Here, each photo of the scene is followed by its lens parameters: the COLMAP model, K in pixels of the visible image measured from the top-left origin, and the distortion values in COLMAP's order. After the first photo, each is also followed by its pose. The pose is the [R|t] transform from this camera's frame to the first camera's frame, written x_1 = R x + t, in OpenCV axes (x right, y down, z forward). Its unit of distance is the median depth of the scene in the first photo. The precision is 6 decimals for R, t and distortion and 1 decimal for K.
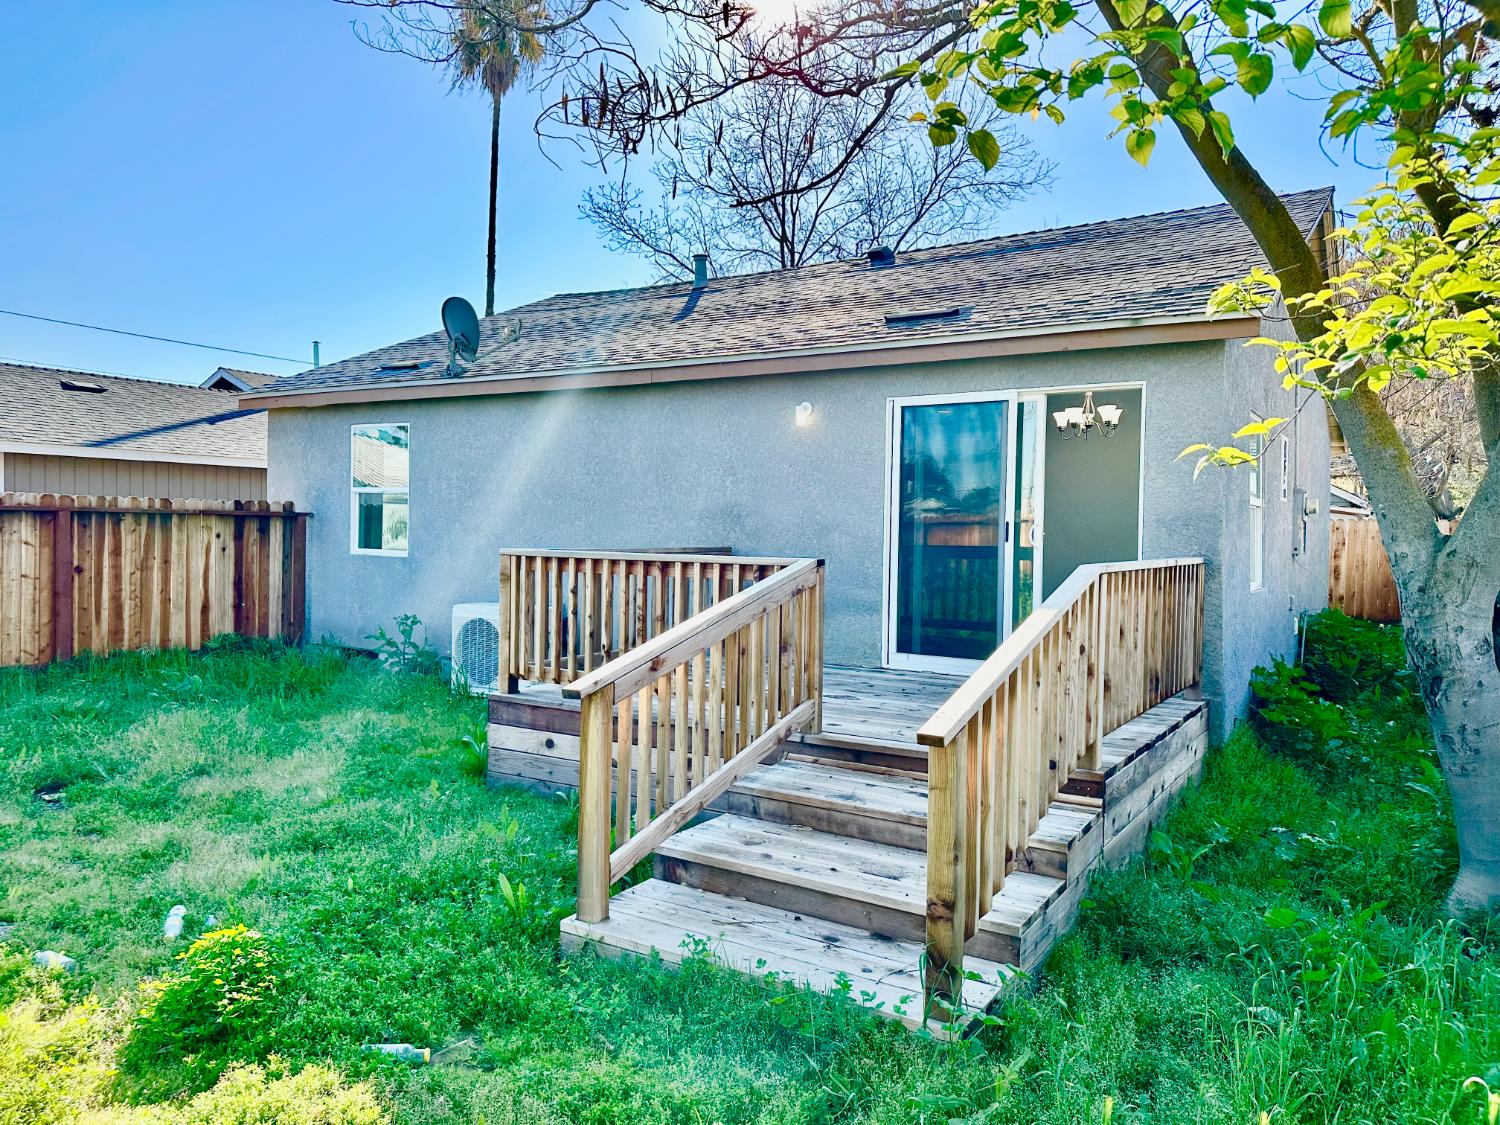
lens RADIAL K [[1041.4, 0, 755.1], [0, 1041.4, 562.9], [0, 0, 1]] dist [0.060402, -0.072613]
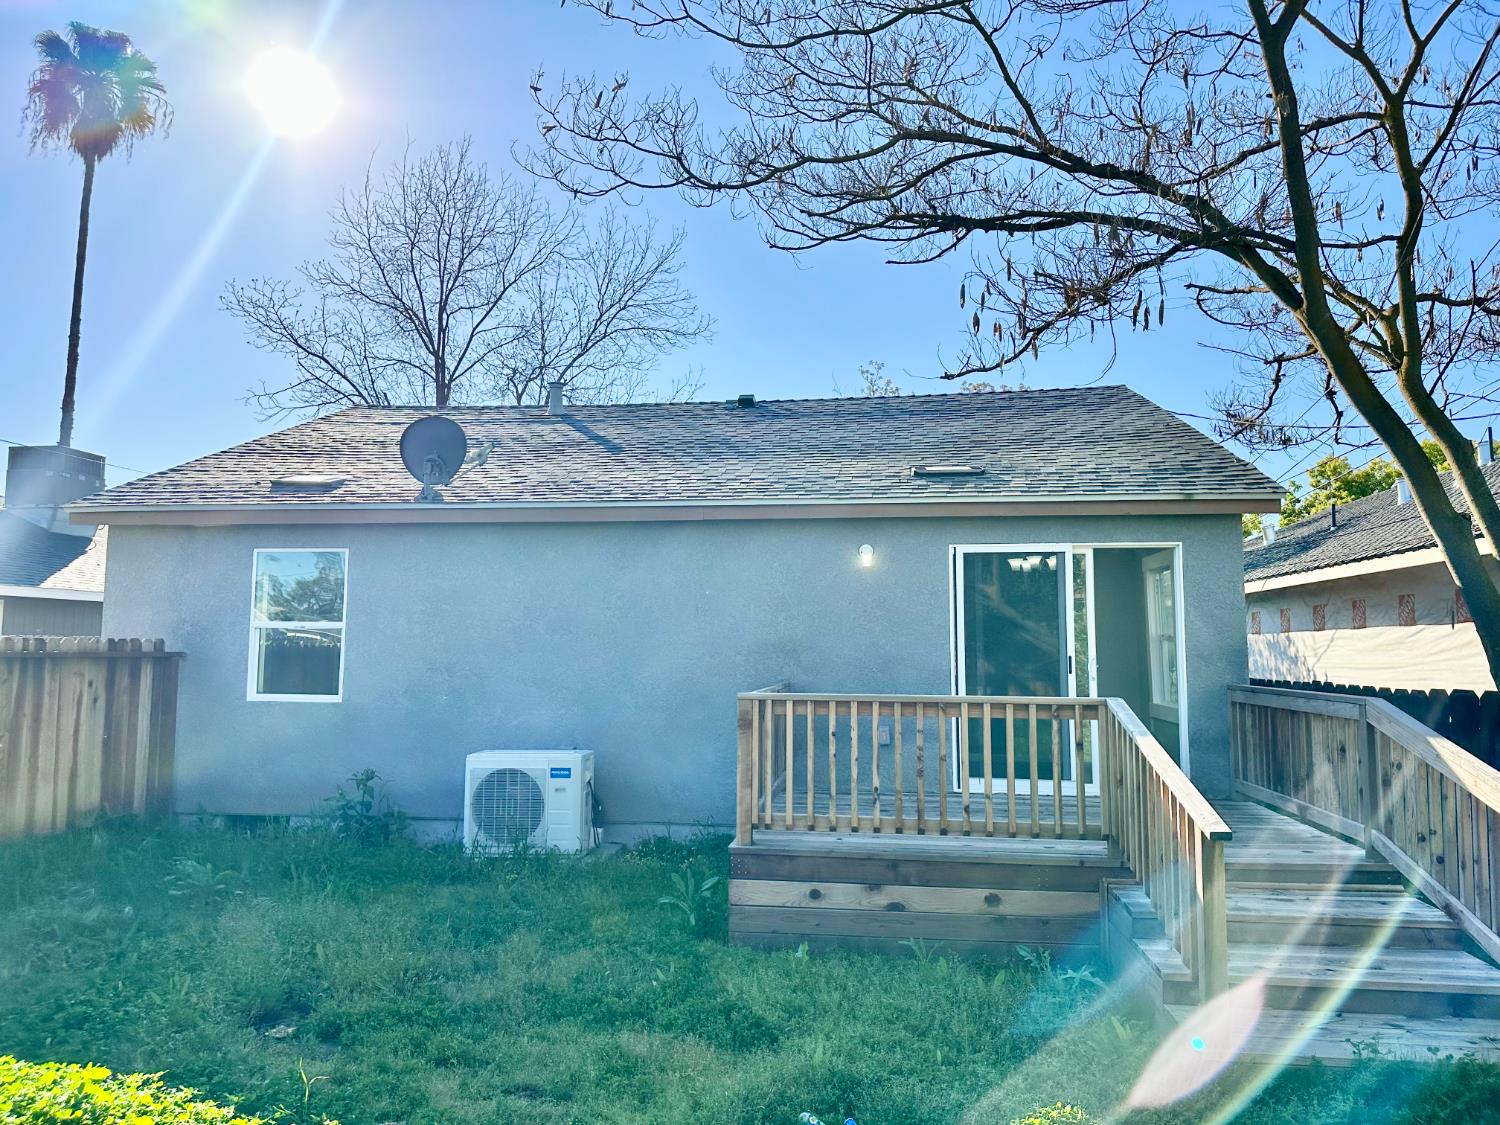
lens RADIAL K [[1041.4, 0, 758.0], [0, 1041.4, 554.9], [0, 0, 1]] dist [0.060402, -0.072613]
pose [[0.906960, 0.025248, 0.420459, -0.398344], [0.025499, 0.993080, -0.114636, -0.018758], [-0.420443, 0.114692, 0.900041, 0.061852]]
